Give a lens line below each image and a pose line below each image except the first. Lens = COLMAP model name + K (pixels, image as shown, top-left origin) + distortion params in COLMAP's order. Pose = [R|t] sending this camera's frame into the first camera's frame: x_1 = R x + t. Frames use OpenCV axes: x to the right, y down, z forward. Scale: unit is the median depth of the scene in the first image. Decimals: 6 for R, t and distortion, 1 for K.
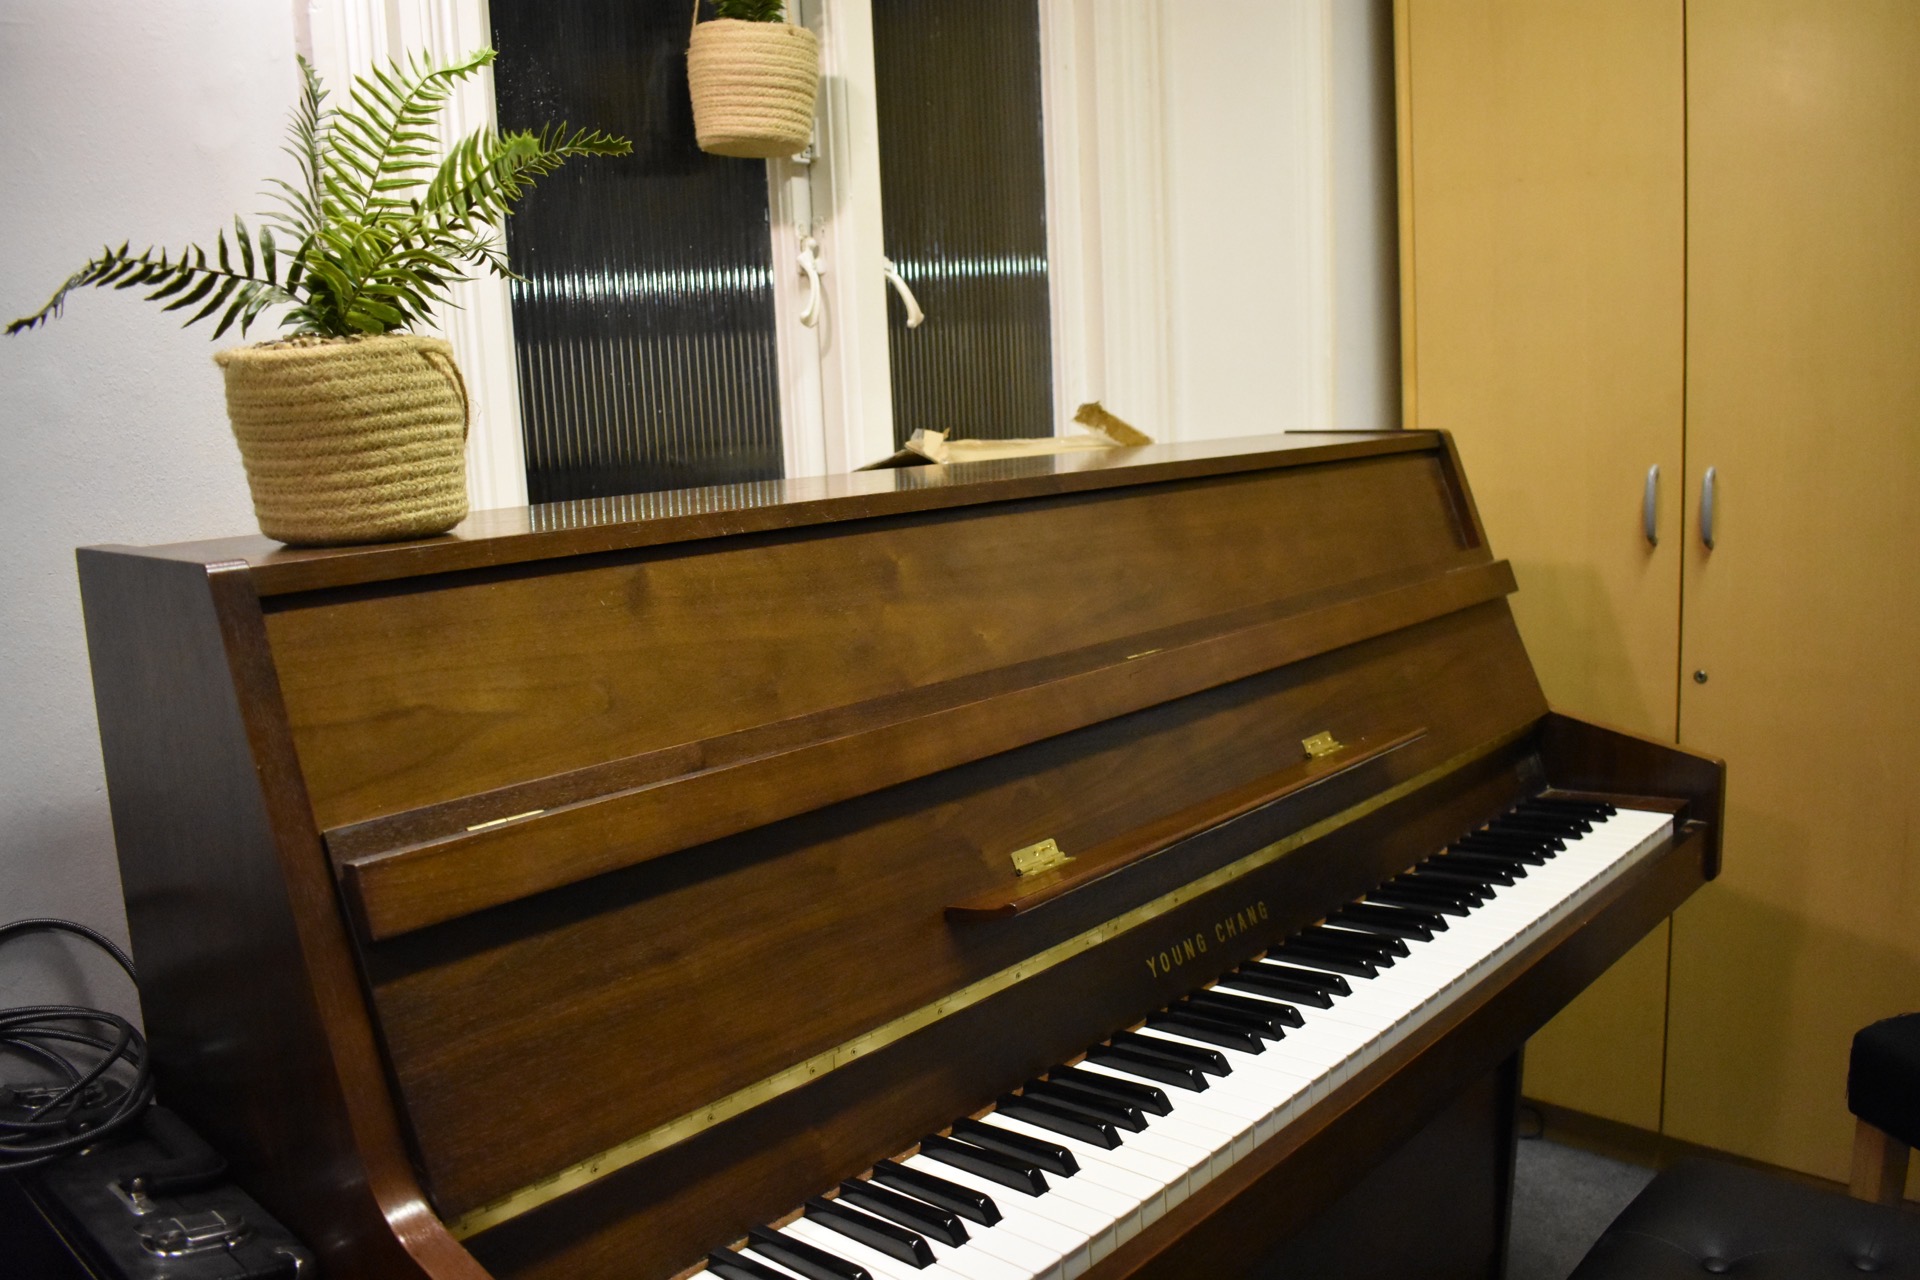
lens RADIAL K [[1533.0, 0, 960.0], [0, 1533.0, 640.0], [0, 0, 1]] dist [-0.088231, 0.007382]
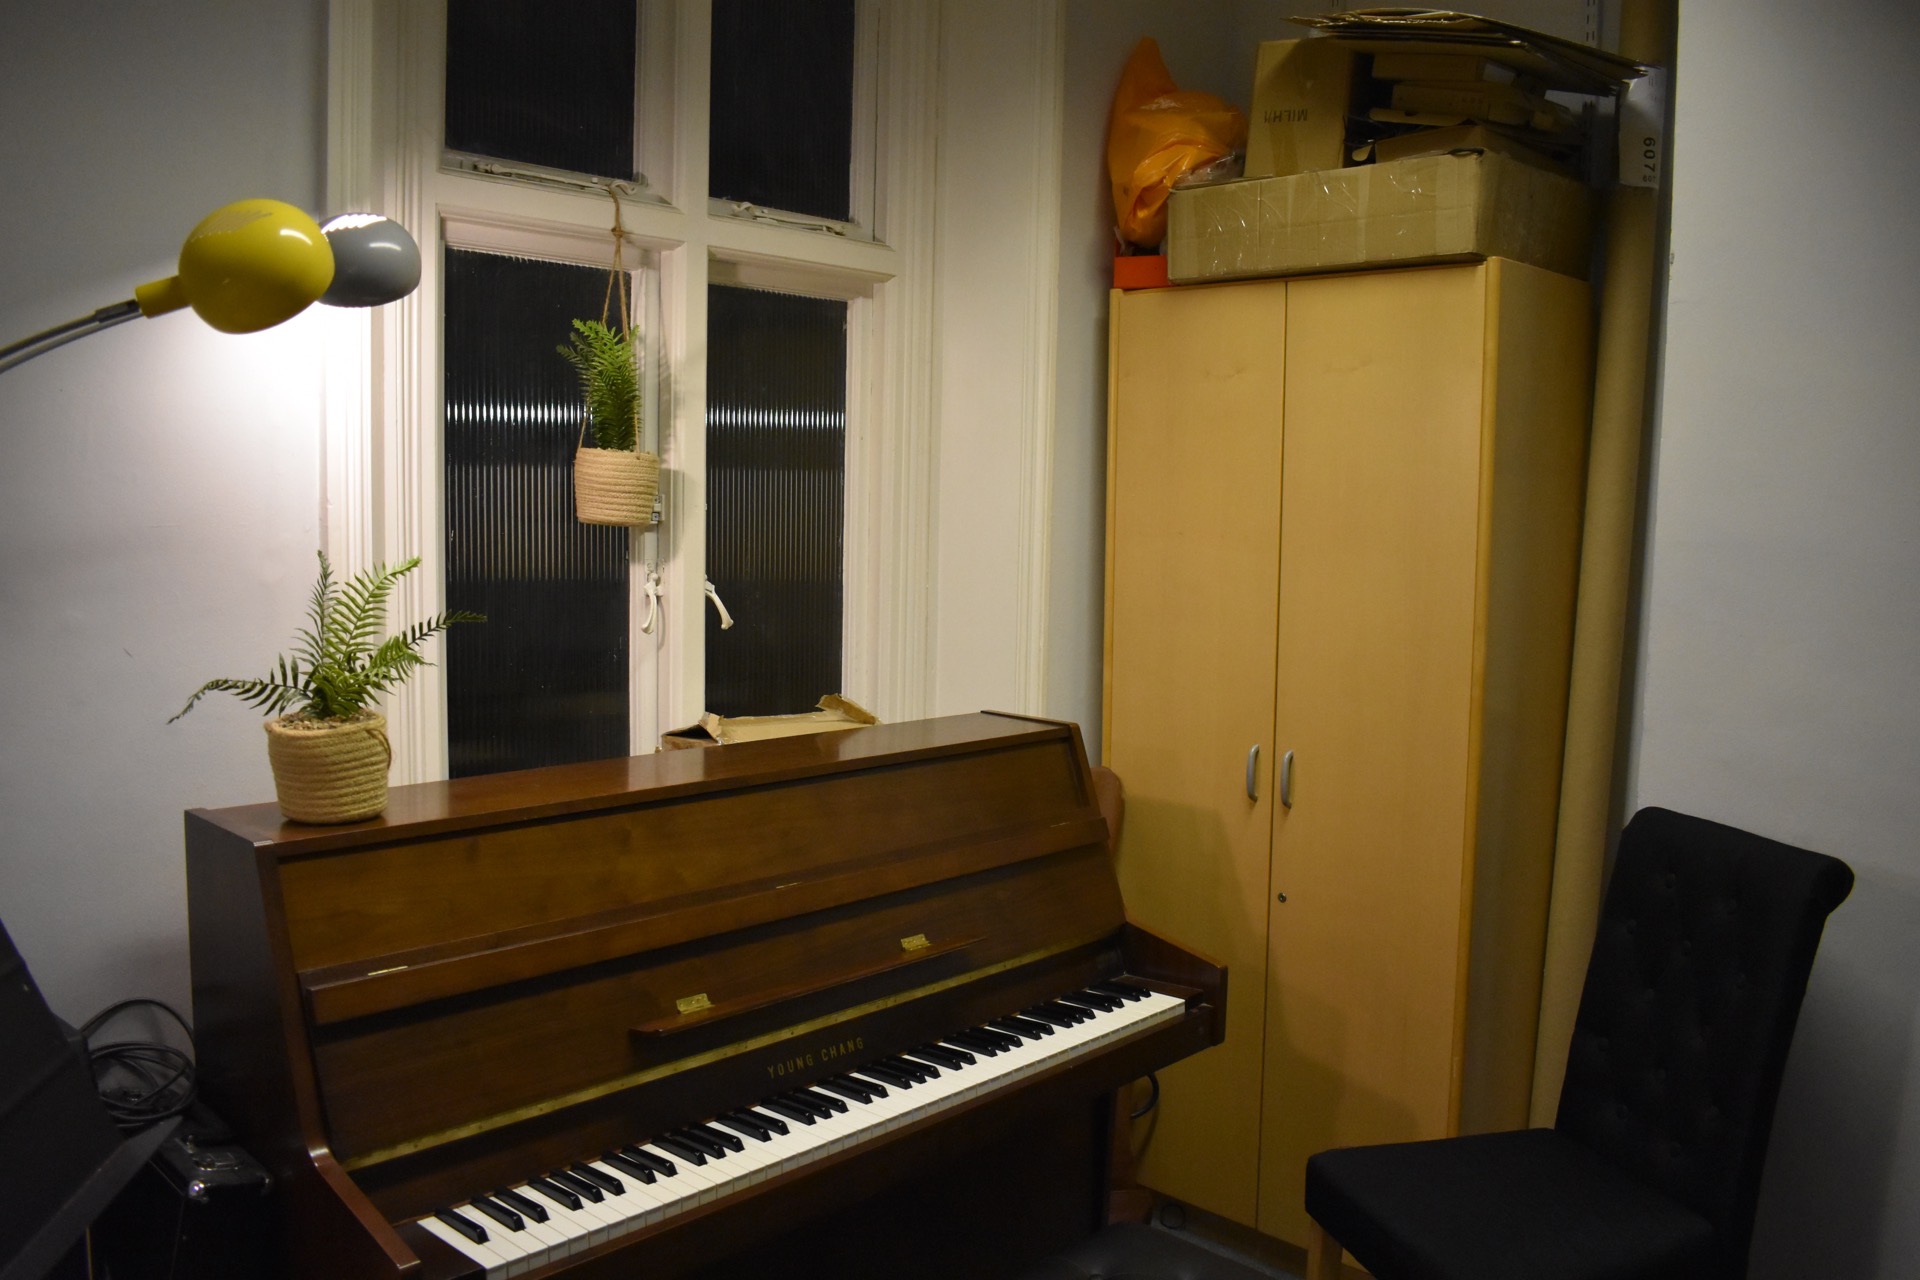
lens RADIAL K [[1533.0, 0, 960.0], [0, 1533.0, 640.0], [0, 0, 1]] dist [-0.088231, 0.007382]
pose [[0.997724, 0.067137, -0.006238, 0.413244], [-0.067405, 0.995443, -0.067454, -0.218771], [0.001681, 0.067721, 0.997703, -0.962525]]
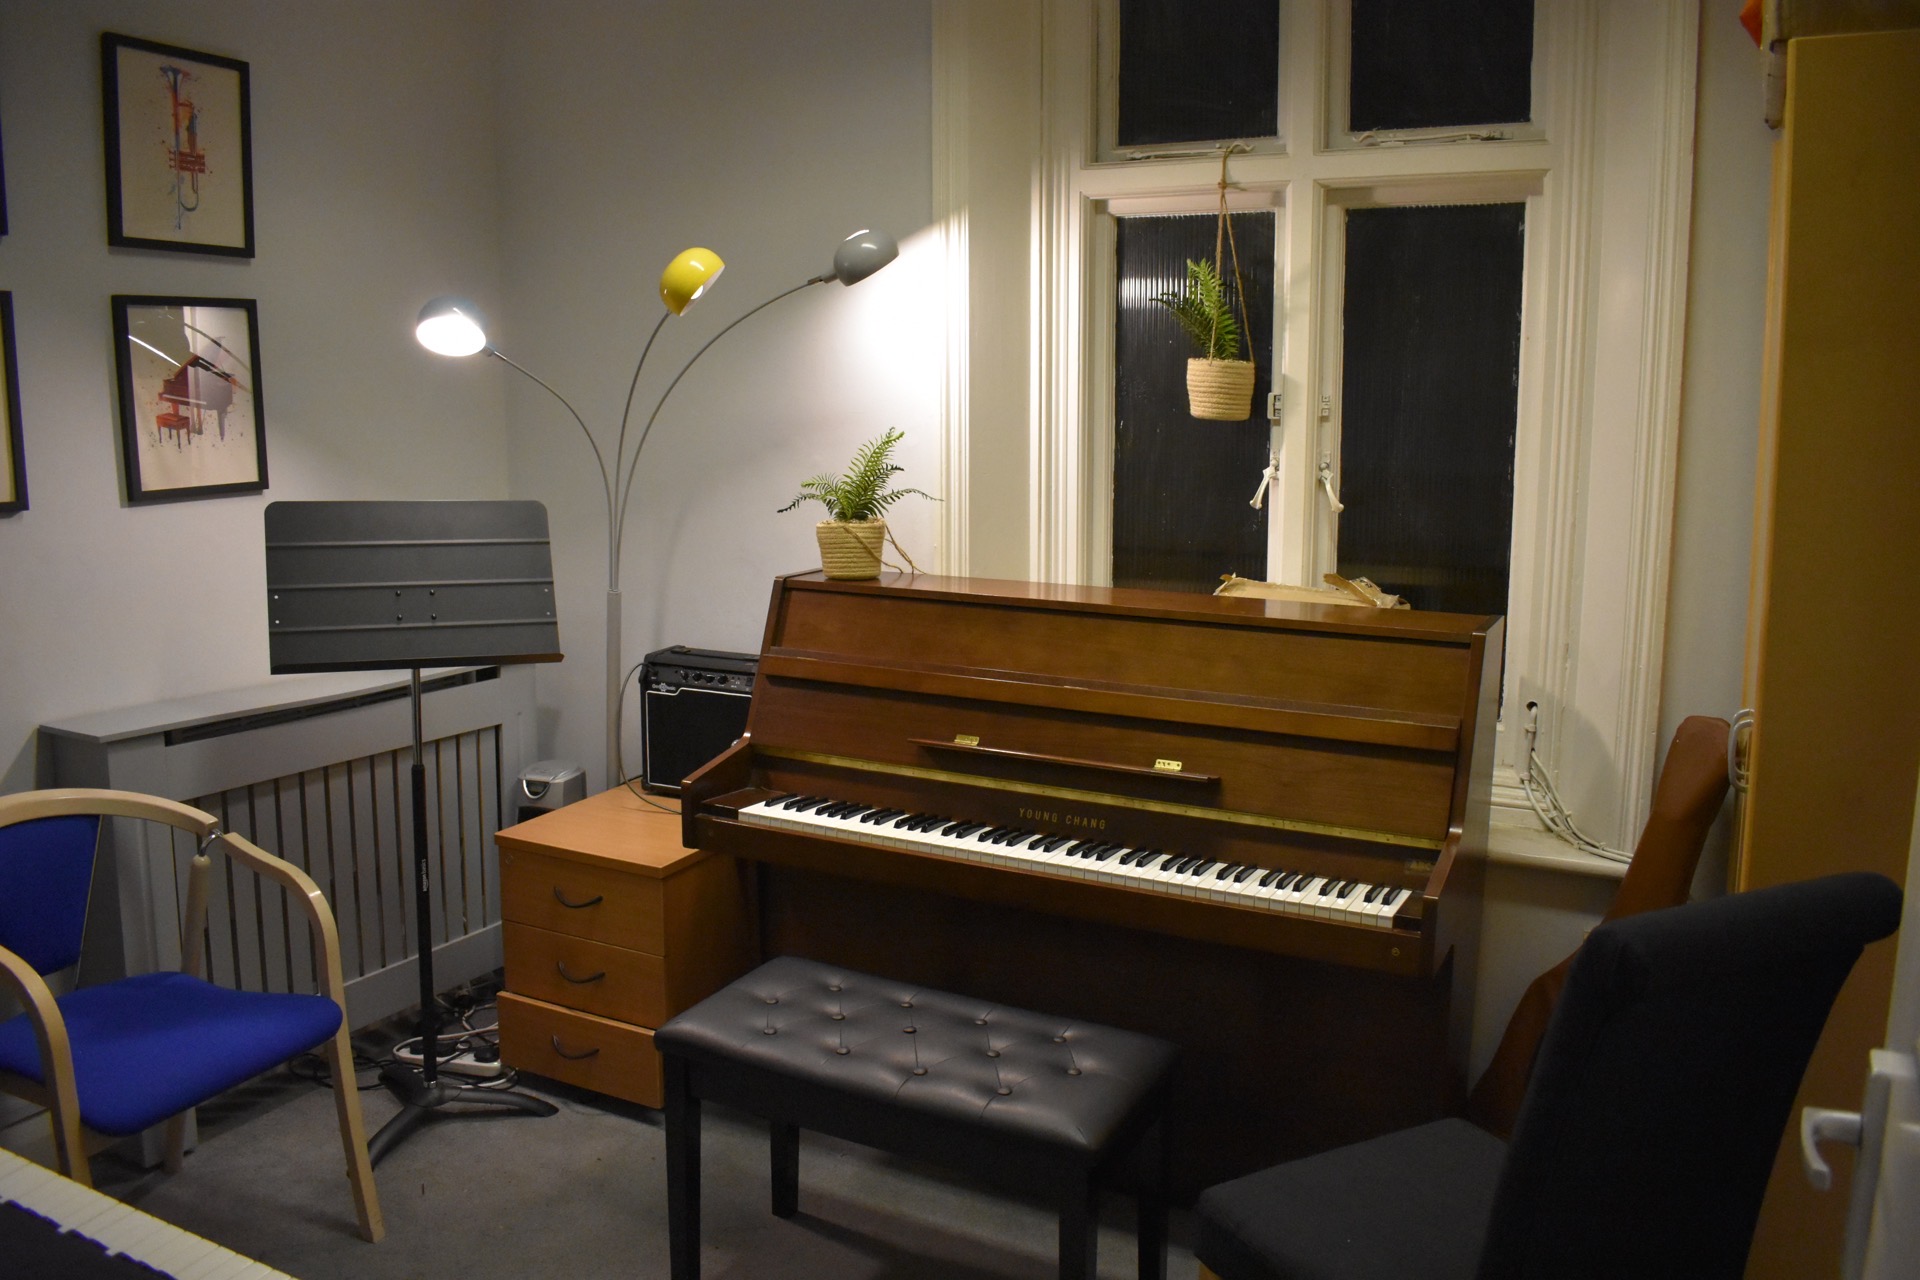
lens RADIAL K [[1533.0, 0, 960.0], [0, 1533.0, 640.0], [0, 0, 1]] dist [-0.088231, 0.007382]
pose [[0.256573, 0.200606, -0.945477, 2.981592], [-0.174292, 0.971790, 0.158892, -0.525249], [0.950680, 0.124021, 0.284299, 0.269183]]
